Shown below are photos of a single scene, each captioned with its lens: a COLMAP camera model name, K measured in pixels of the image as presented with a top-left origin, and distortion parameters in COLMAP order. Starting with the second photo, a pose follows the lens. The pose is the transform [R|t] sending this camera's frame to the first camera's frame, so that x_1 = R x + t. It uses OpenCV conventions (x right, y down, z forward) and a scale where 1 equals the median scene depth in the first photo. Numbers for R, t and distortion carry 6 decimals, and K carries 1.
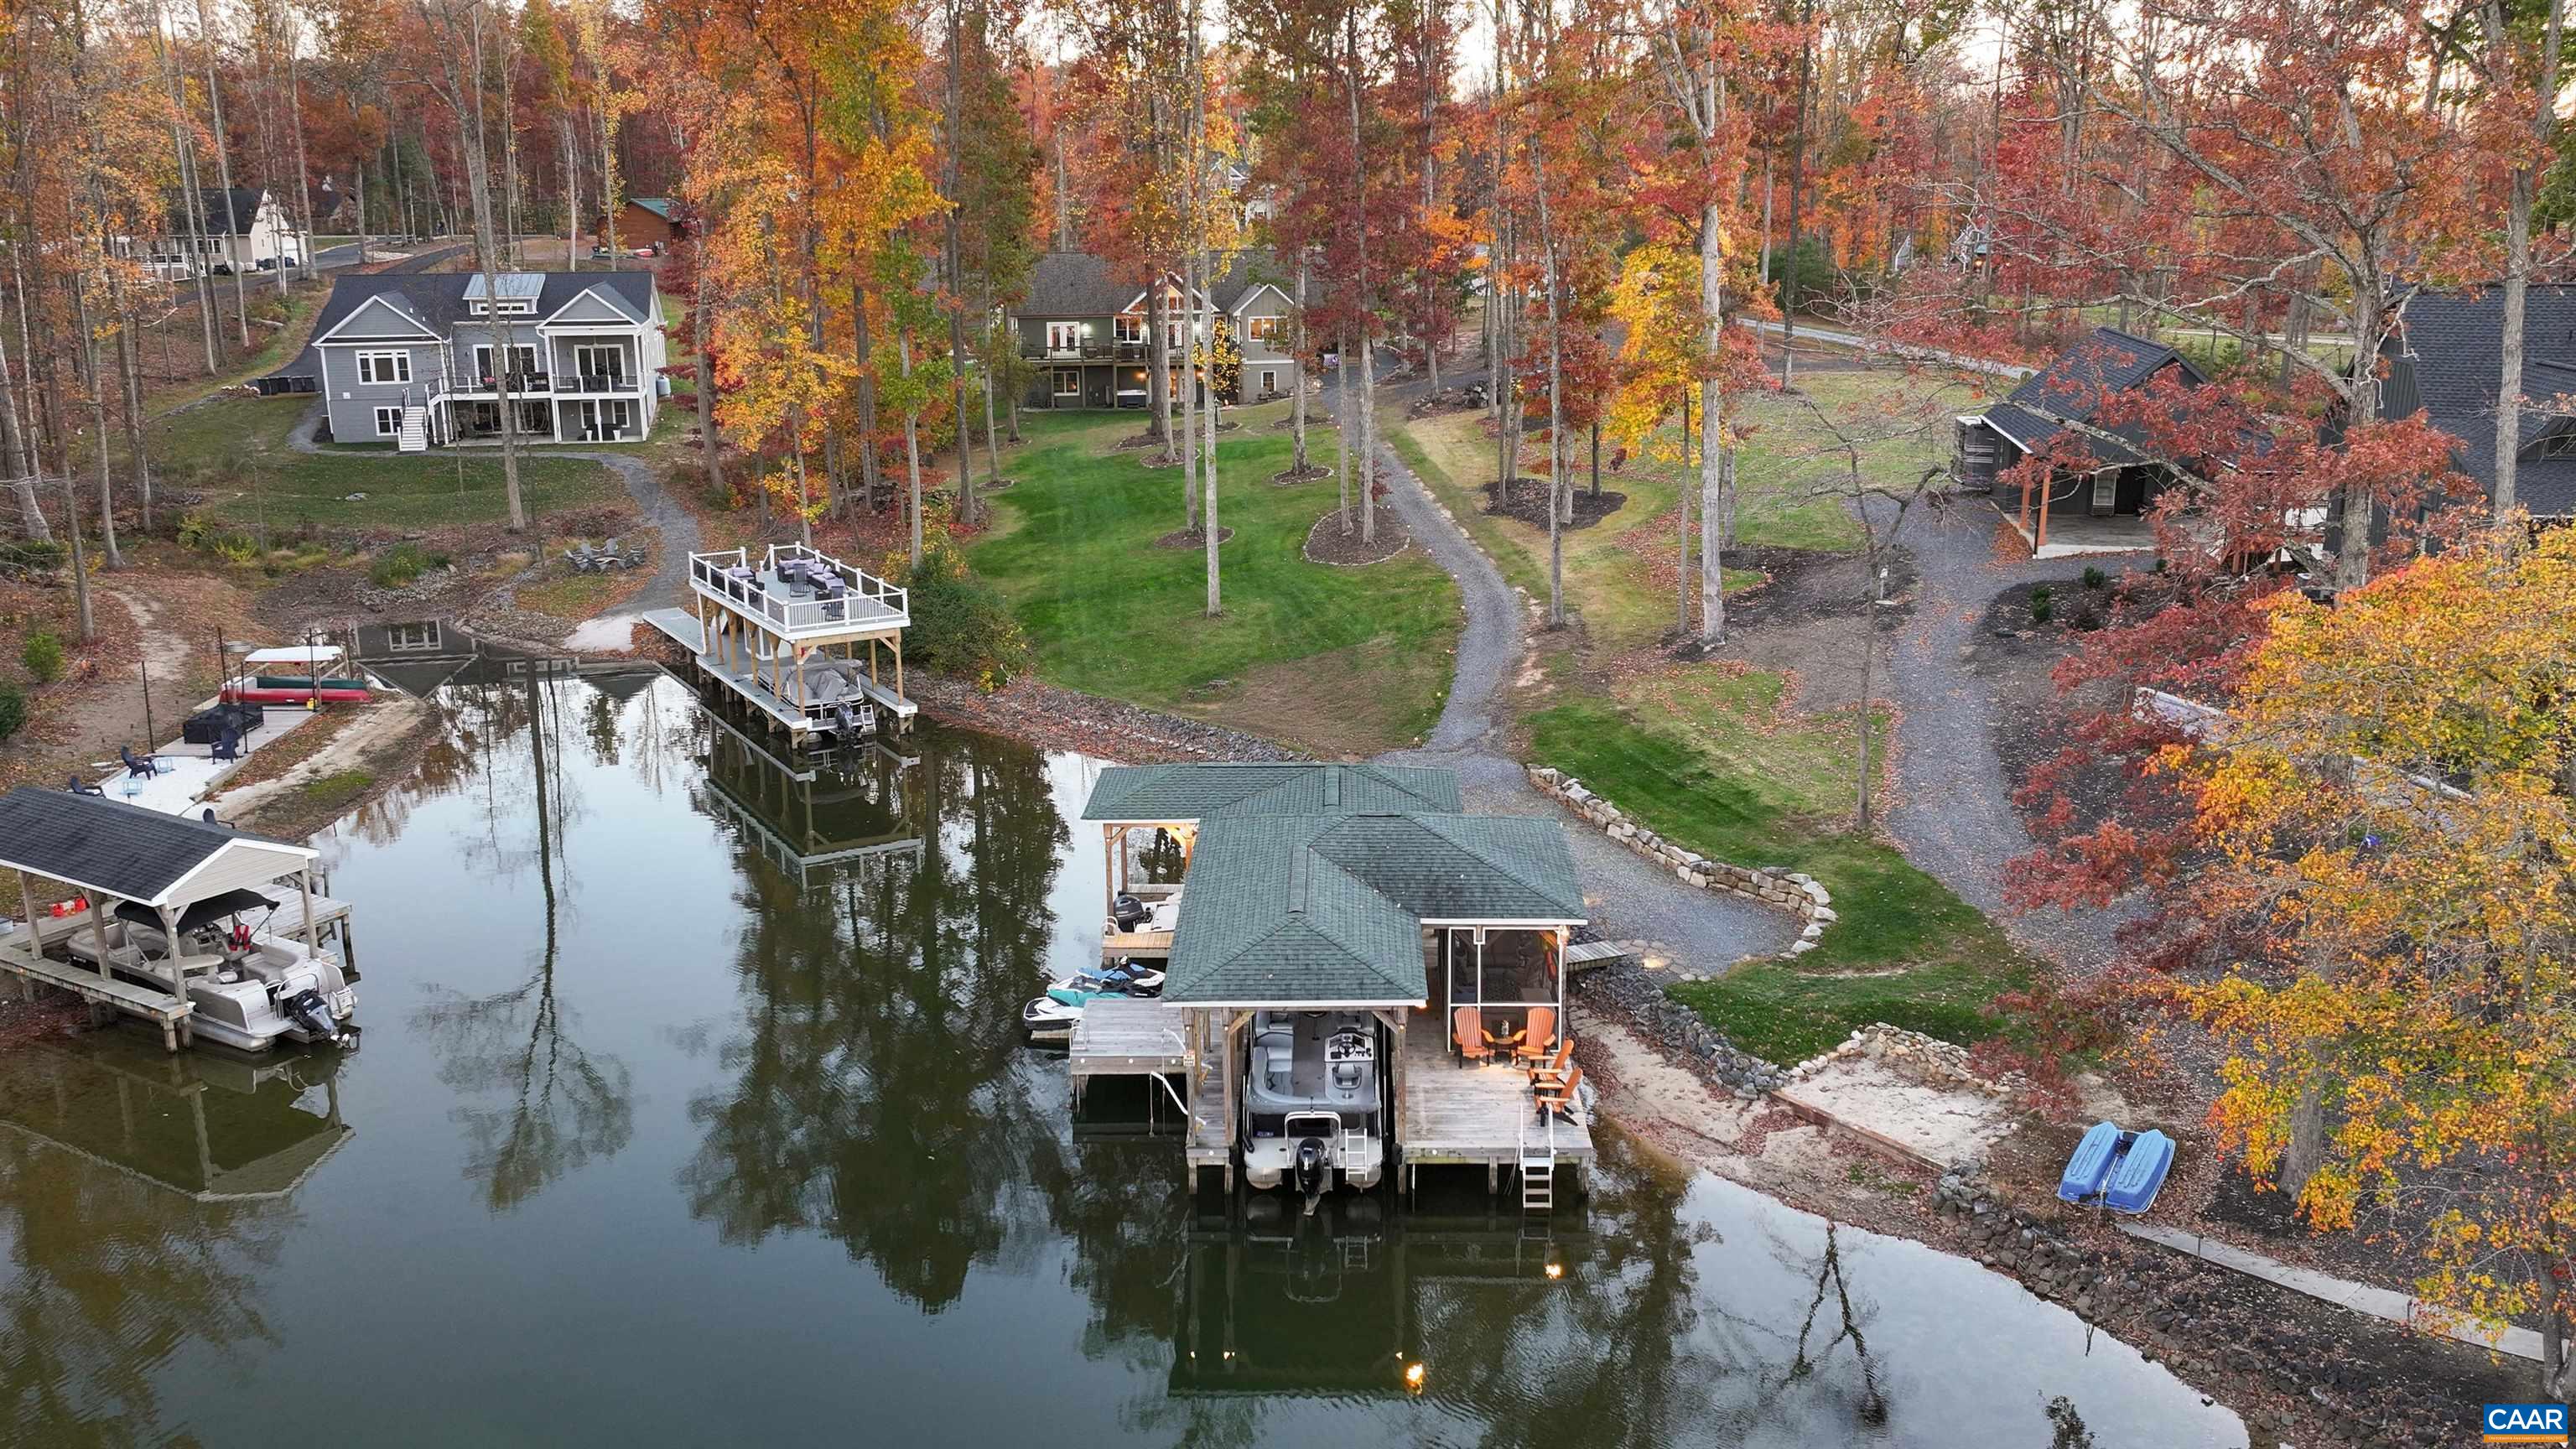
lens RADIAL K [[2140.8, 0, 1283.5], [0, 2140.8, 728.8], [0, 0, 1]] dist [0.009195, 0.003121]
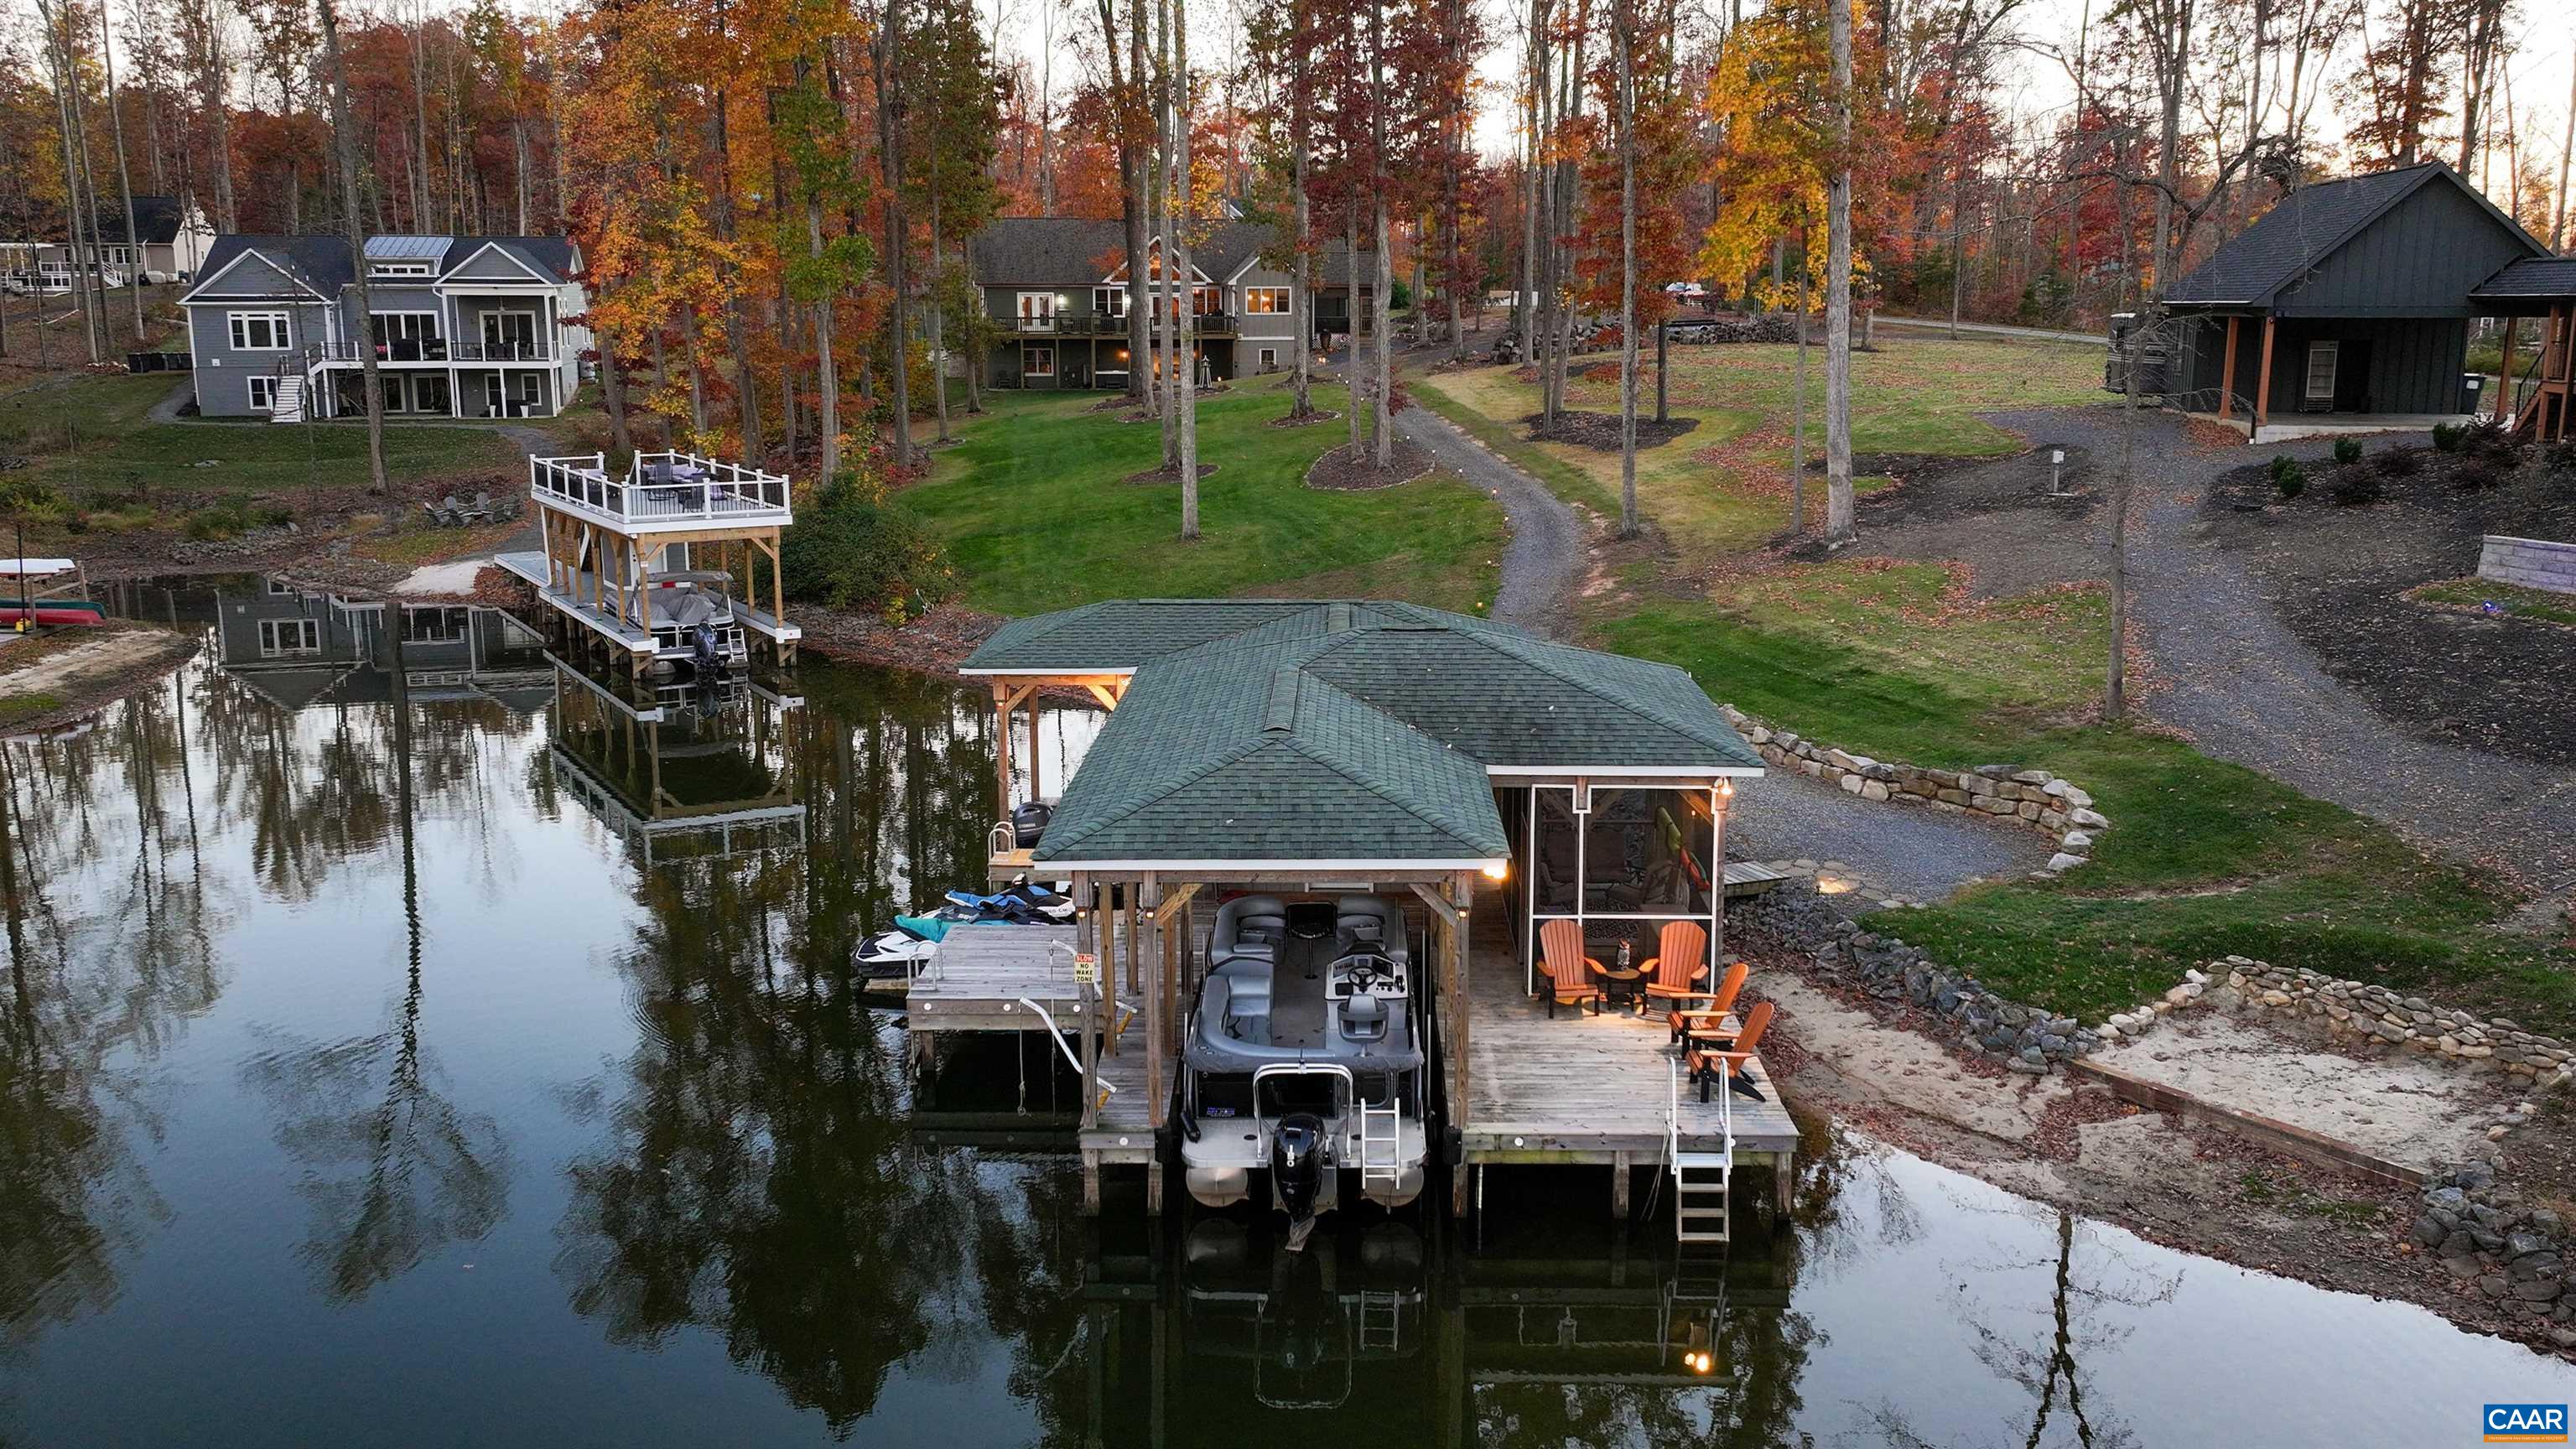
lens RADIAL K [[2133.2, 0, 1286.2], [0, 2133.2, 729.6], [0, 0, 1]] dist [0.008955, -0.004793]
pose [[0.999977, 0.006636, -0.001178, 0.004838], [-0.006689, 0.998606, -0.052354, 0.062754], [0.000829, 0.052361, 0.998628, 0.227953]]
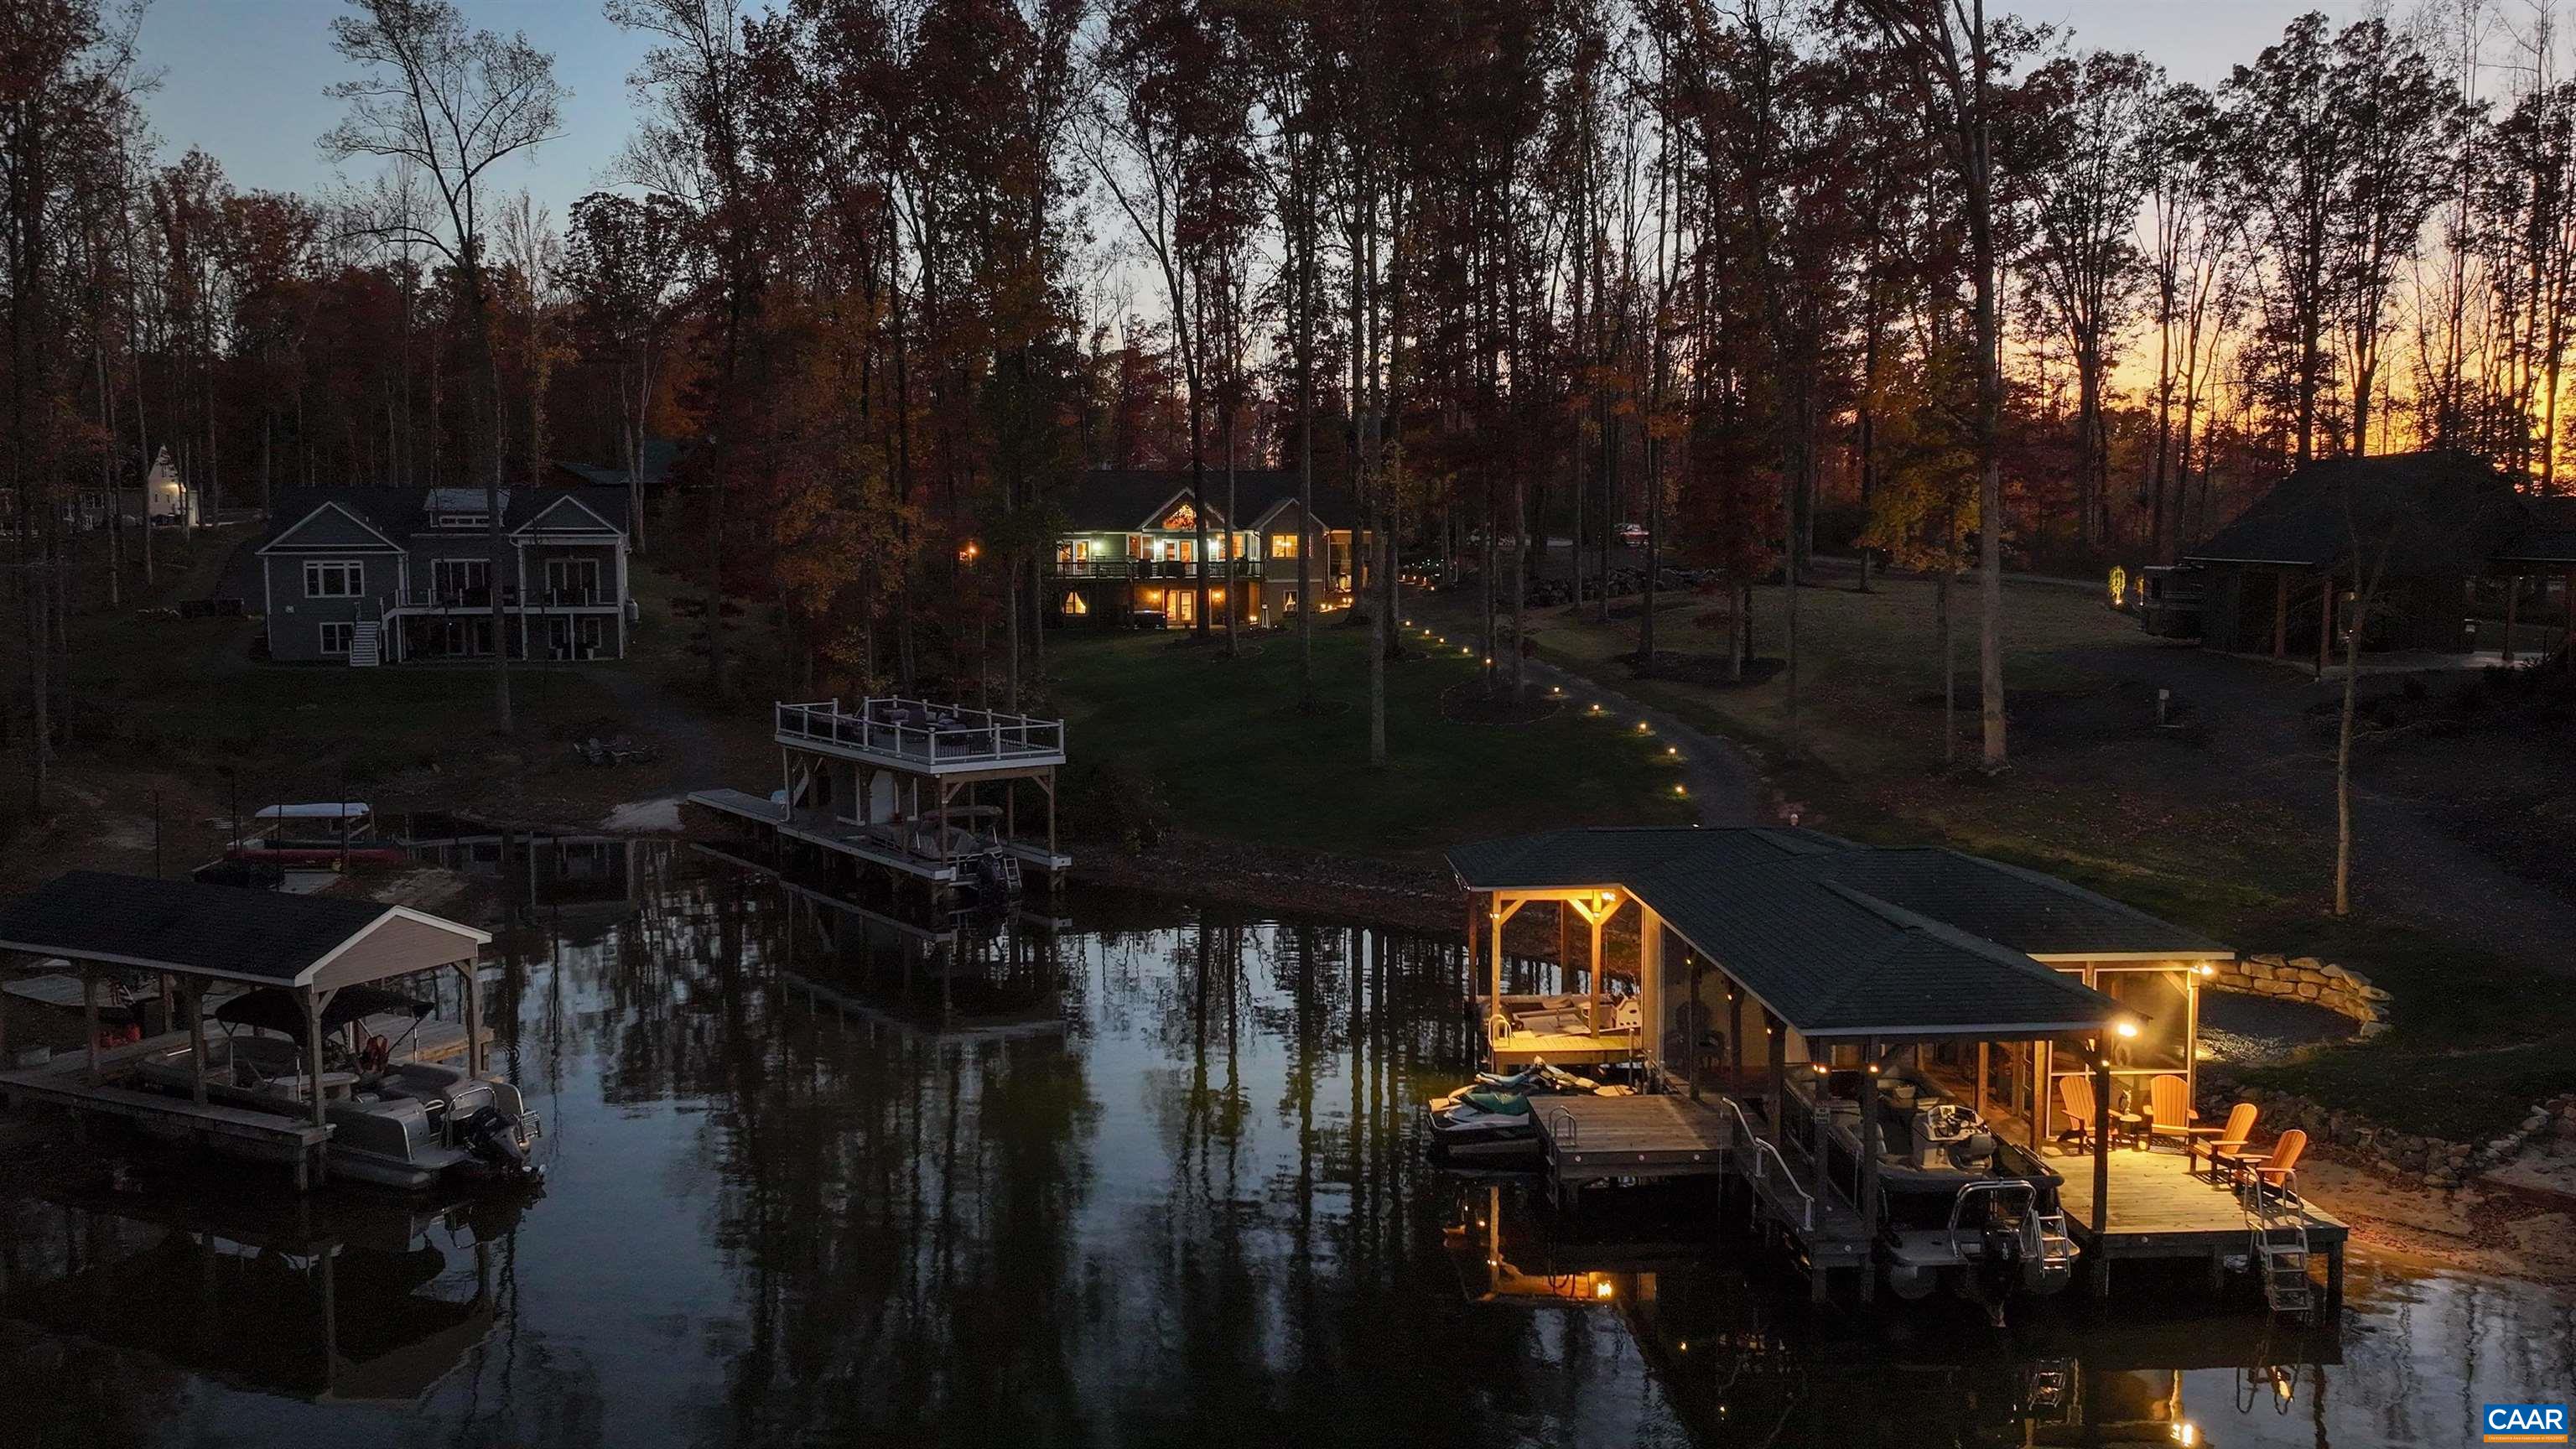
lens RADIAL K [[2133.2, 0, 1286.2], [0, 2133.2, 729.6], [0, 0, 1]] dist [0.008955, -0.004793]
pose [[0.996790, -0.003419, 0.079986, -0.149405], [0.015842, 0.987756, -0.155203, 0.070456], [-0.078476, 0.155972, 0.984639, 0.141786]]
